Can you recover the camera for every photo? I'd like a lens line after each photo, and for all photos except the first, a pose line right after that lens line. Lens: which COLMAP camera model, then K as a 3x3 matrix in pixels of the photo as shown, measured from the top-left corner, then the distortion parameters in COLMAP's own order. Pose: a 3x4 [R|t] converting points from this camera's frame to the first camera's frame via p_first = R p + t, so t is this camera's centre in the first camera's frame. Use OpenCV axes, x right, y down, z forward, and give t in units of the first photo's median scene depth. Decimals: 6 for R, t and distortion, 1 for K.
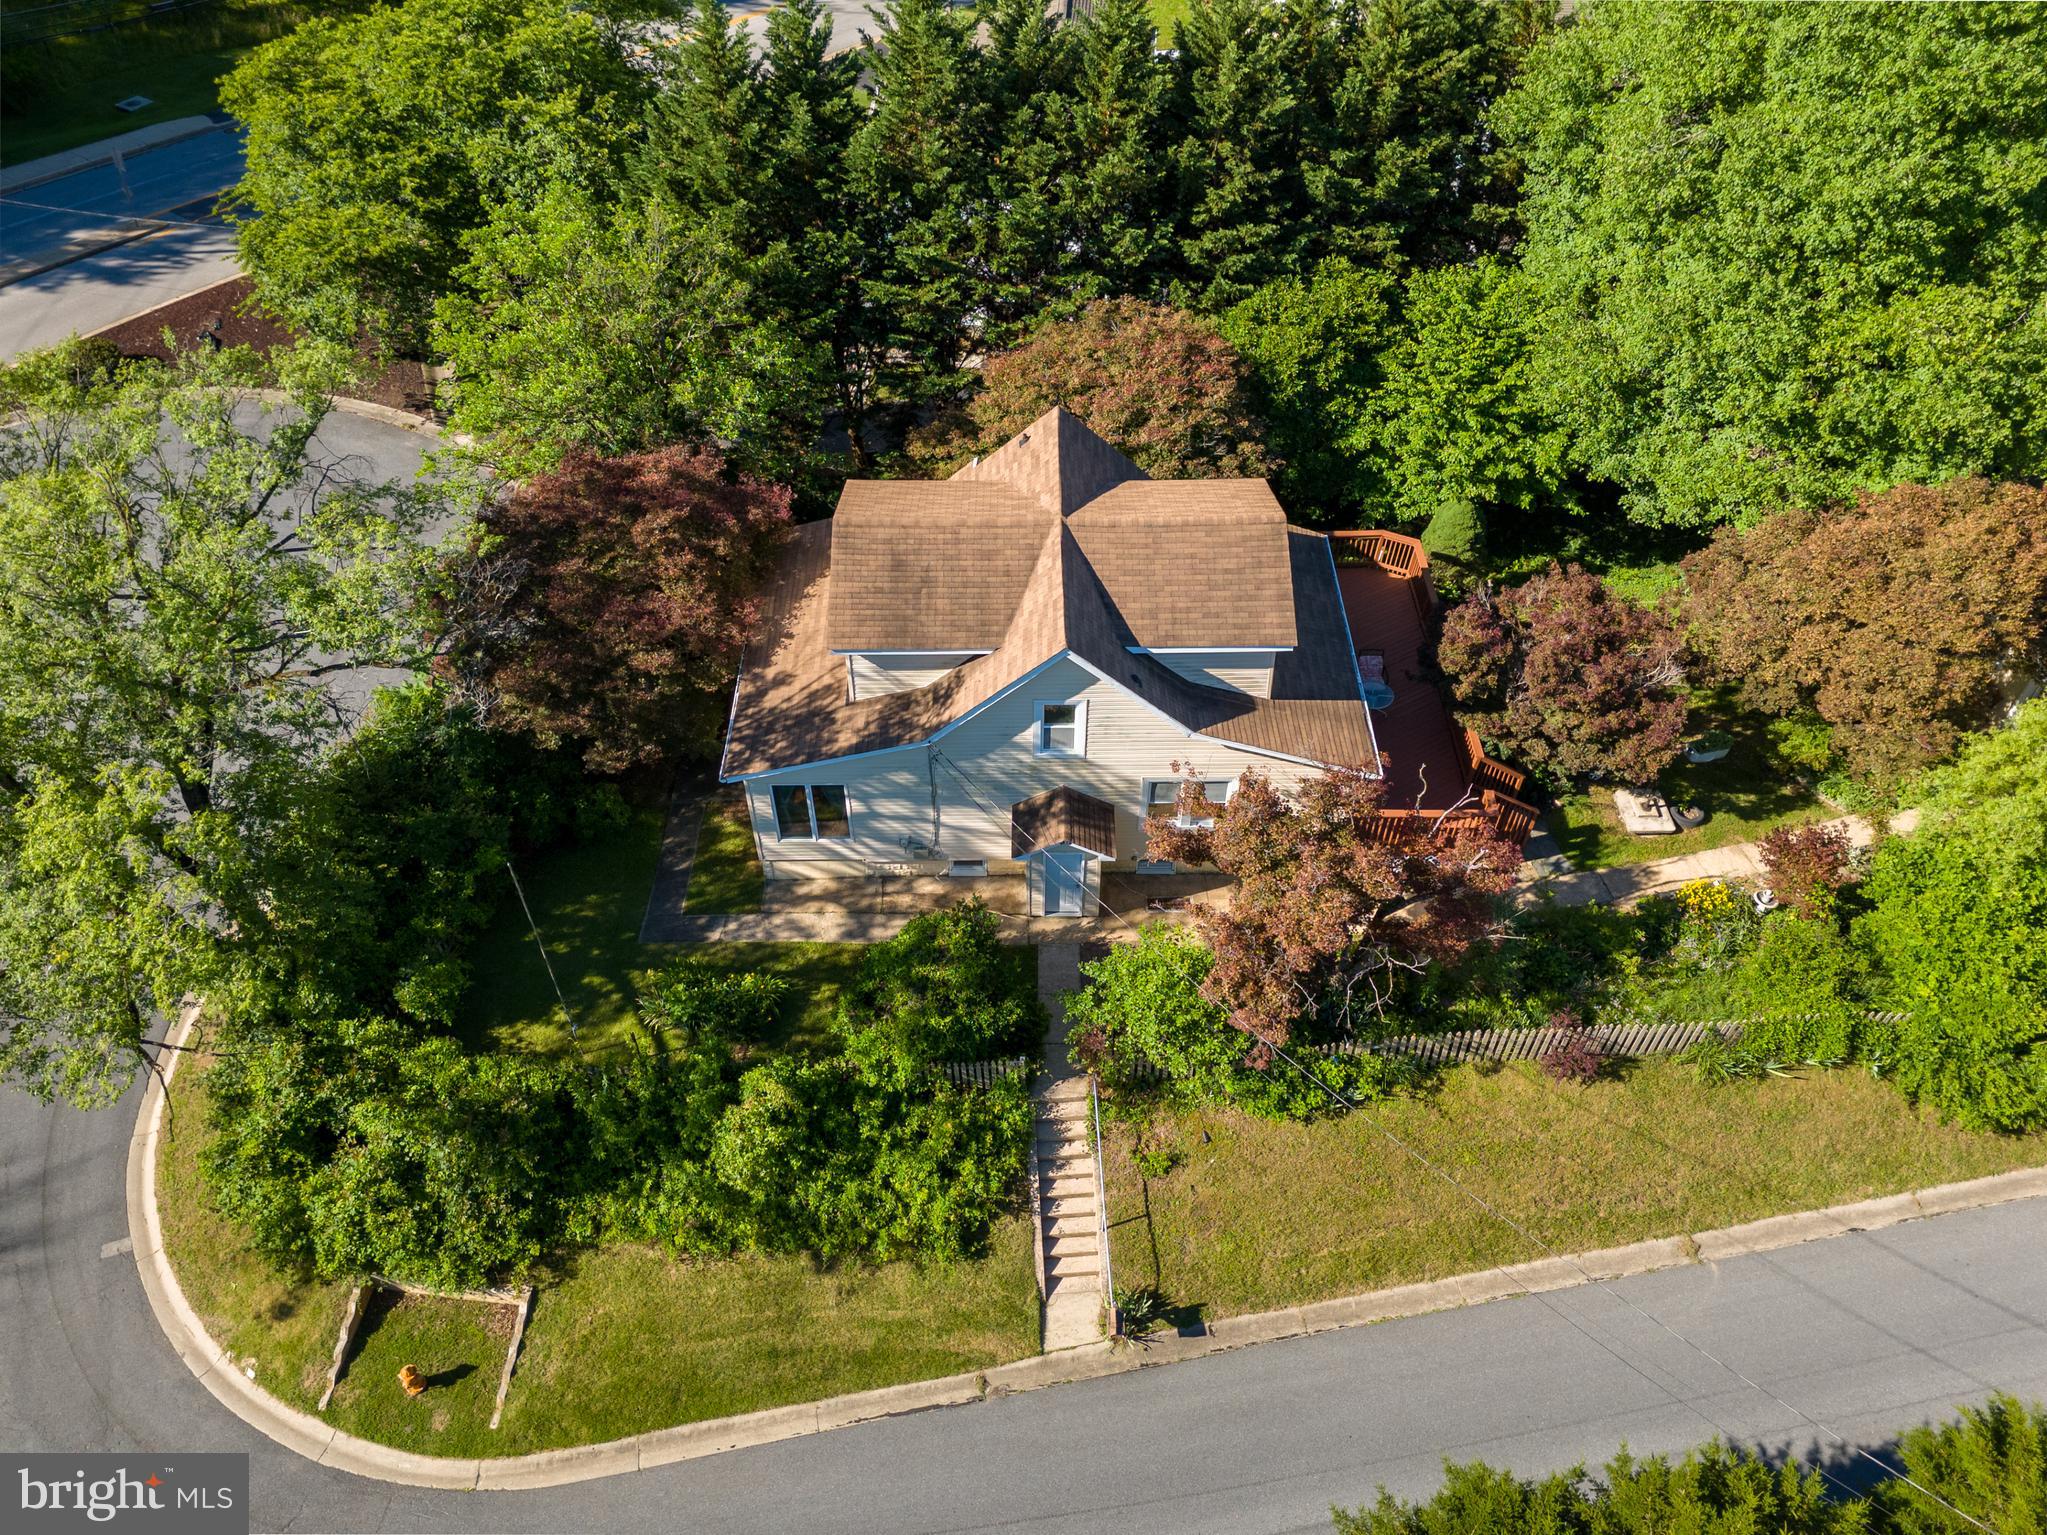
lens RADIAL K [[1506.7, 0, 1031.3], [0, 1506.7, 772.4], [0, 0, 1]] dist [0.077909, -0.070298]
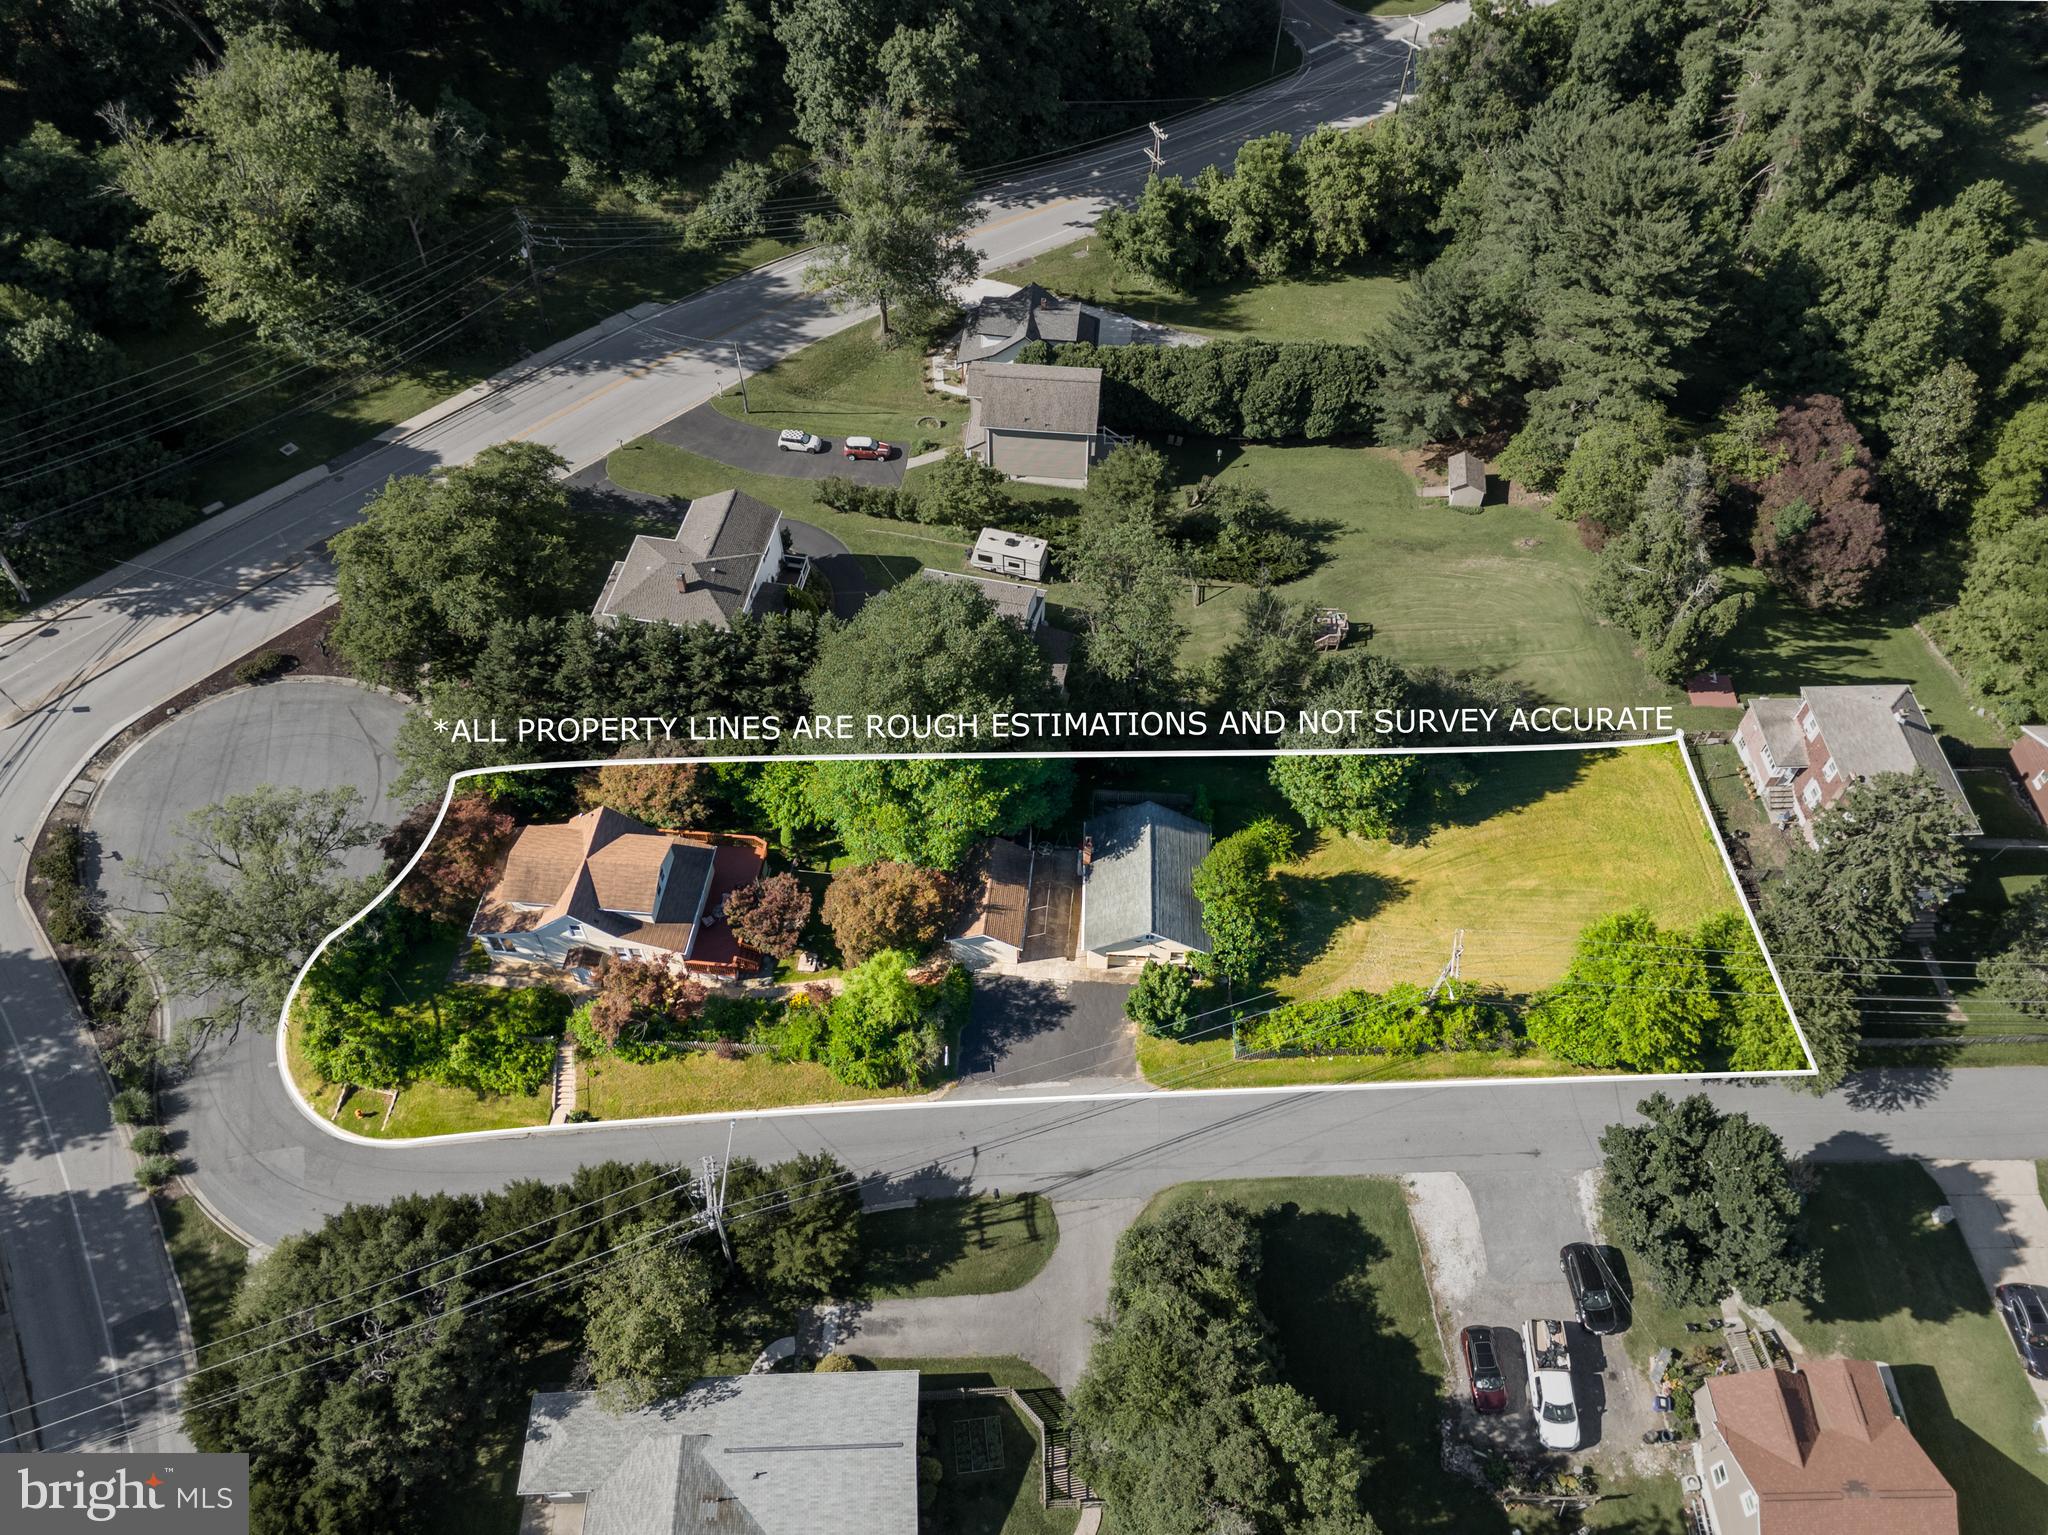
lens RADIAL K [[1507.5, 0, 1031.8], [0, 1507.5, 772.4], [0, 0, 1]] dist [0.077909, -0.070298]
pose [[0.993885, 0.090654, -0.063049, 1.143932], [-0.082441, 0.989039, 0.122494, -0.831608], [0.073463, -0.116548, 0.990465, -2.014795]]
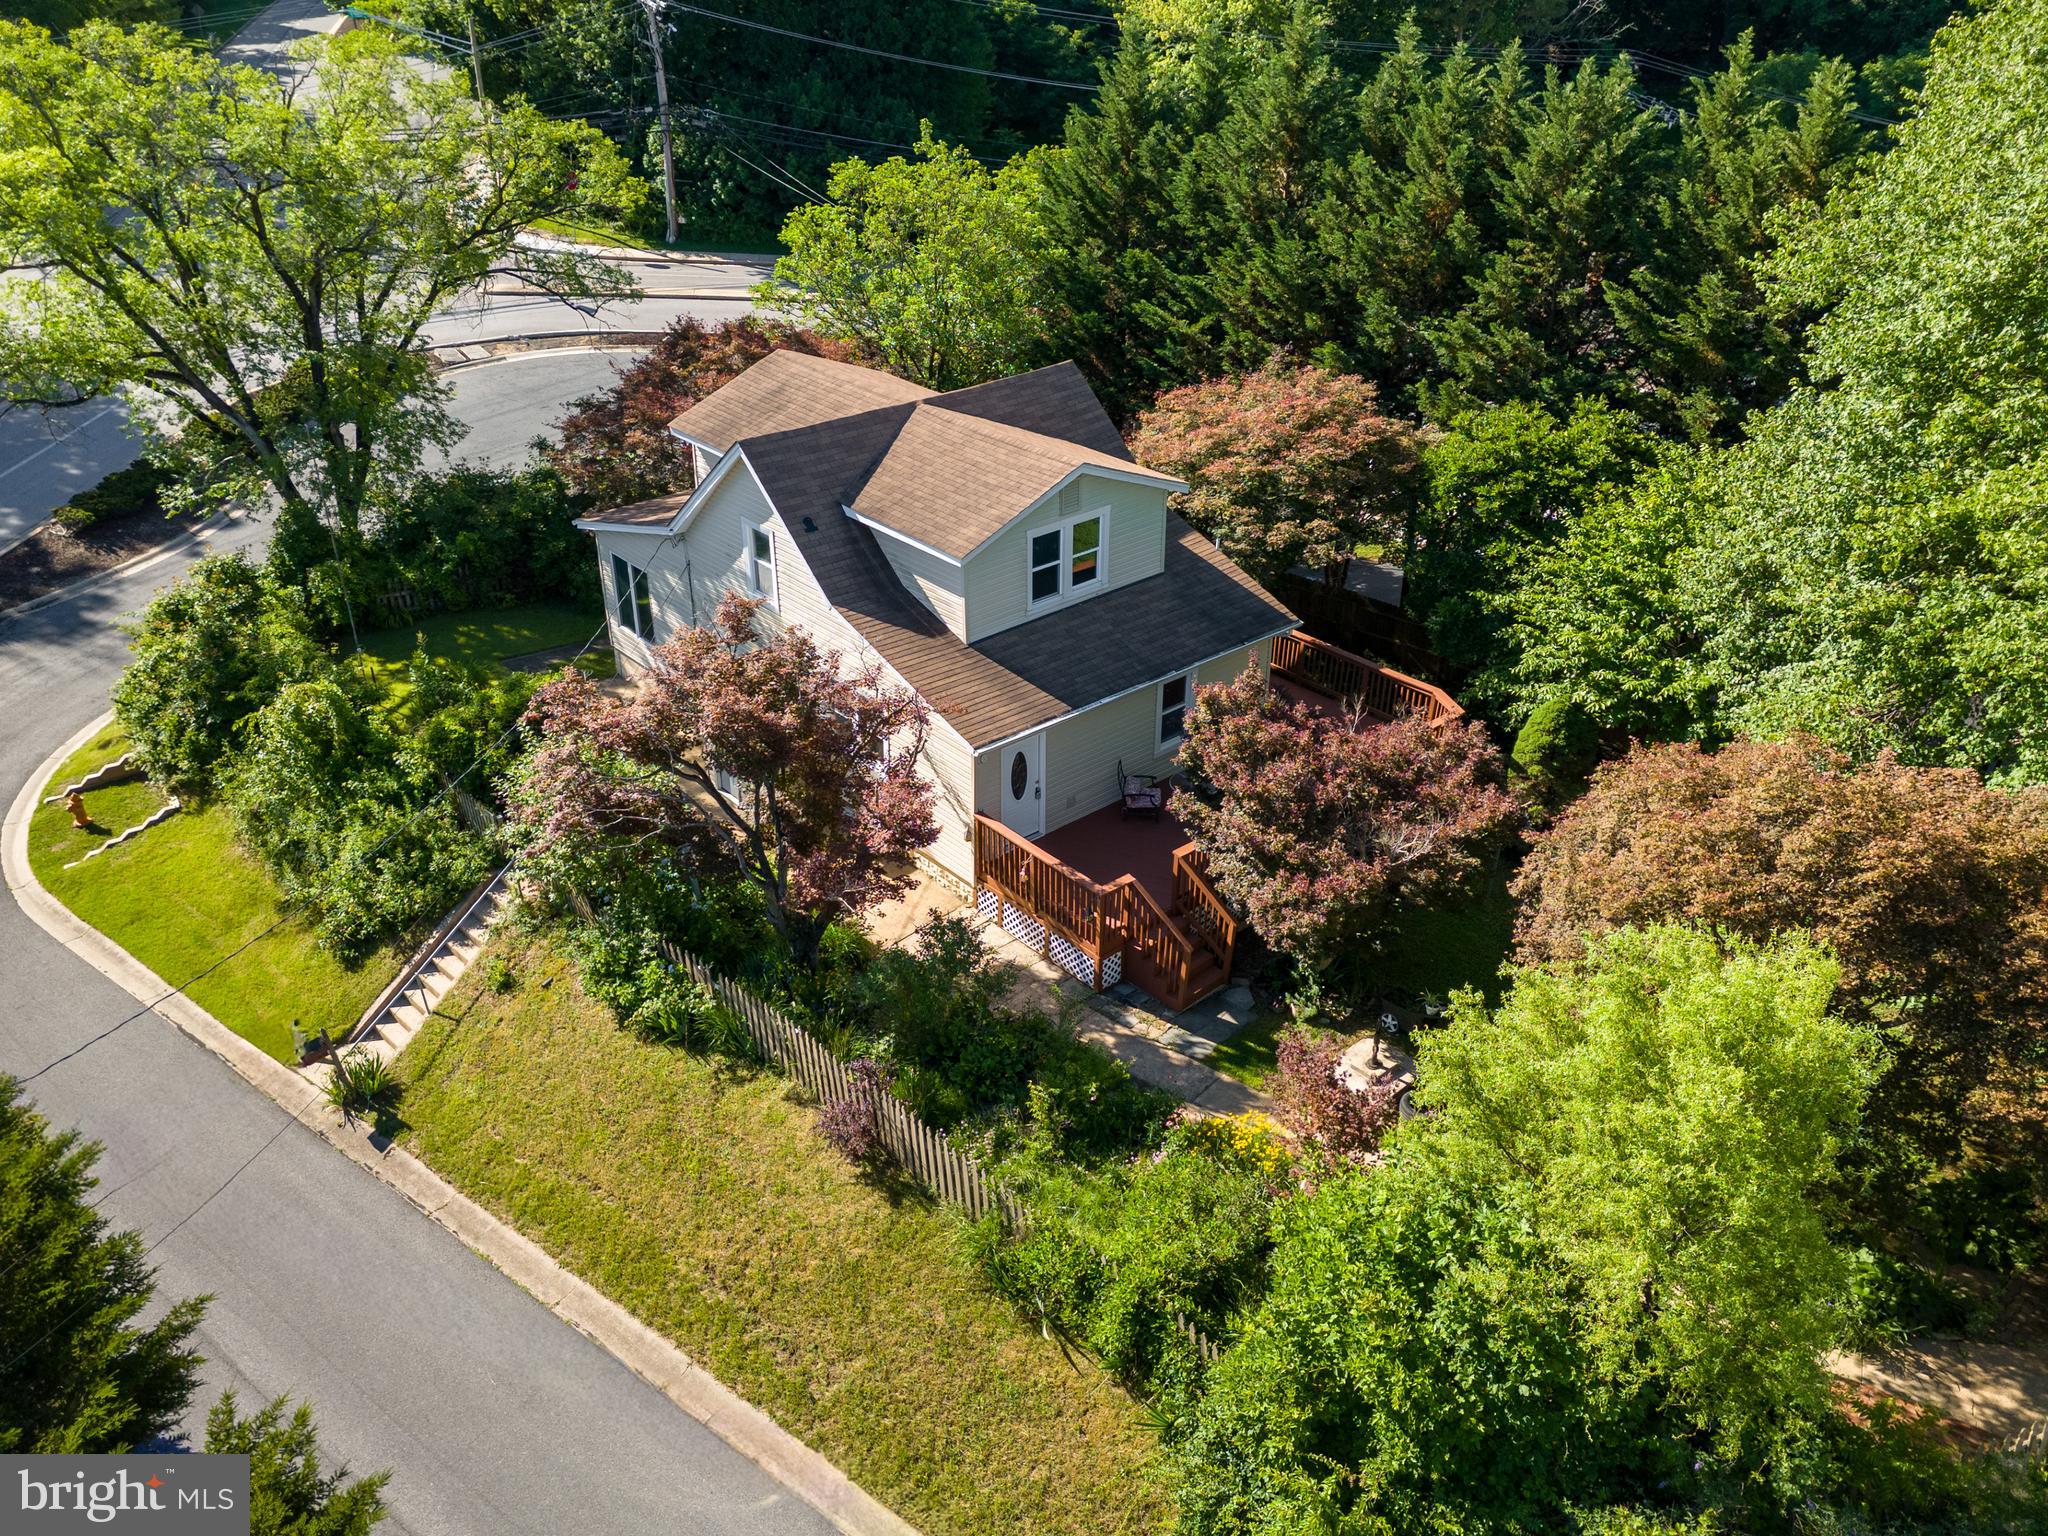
lens RADIAL K [[1626.8, 0, 1025.5], [0, 1626.8, 722.7], [0, 0, 1]] dist [0.096918, -0.098149]
pose [[0.651985, 0.354435, -0.670292, 0.867534], [-0.543976, 0.834488, -0.087861, 0.053606], [0.528210, 0.421907, 0.736877, 0.400366]]
